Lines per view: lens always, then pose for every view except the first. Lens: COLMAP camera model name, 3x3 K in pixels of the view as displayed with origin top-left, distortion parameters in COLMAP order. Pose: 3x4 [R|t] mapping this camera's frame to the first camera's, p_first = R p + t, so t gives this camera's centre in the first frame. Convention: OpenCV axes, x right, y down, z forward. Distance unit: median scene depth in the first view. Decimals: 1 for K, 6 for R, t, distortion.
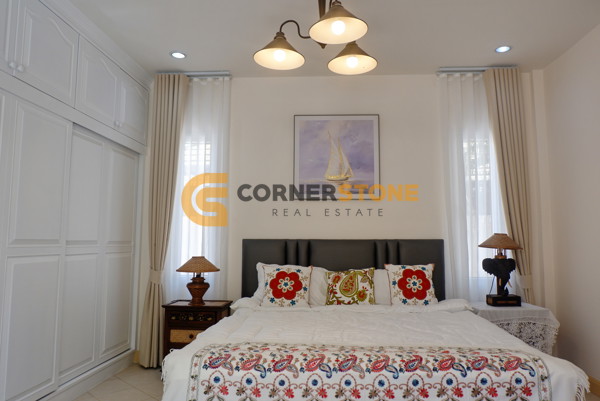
lens RADIAL K [[431.2, 0, 300.0], [0, 431.2, 200.5], [0, 0, 1]] dist [-0.034349, 0.004676]
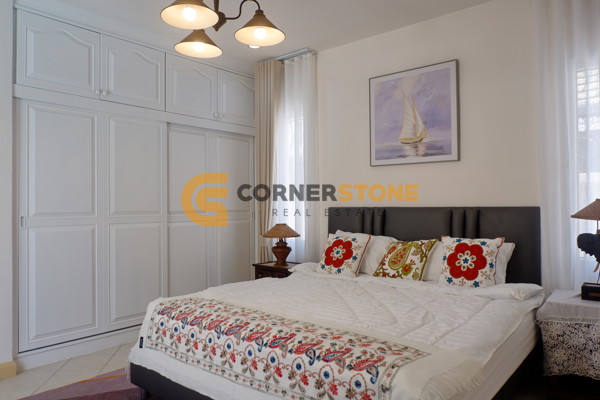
lens RADIAL K [[419.2, 0, 300.0], [0, 419.2, 200.0], [0, 0, 1]] dist [-0.023601, 0.009046]
pose [[0.803346, -0.016134, -0.595294, 0.457215], [0.067452, 0.995665, 0.064042, 0.001226], [0.591680, -0.091602, 0.800952, 0.152784]]
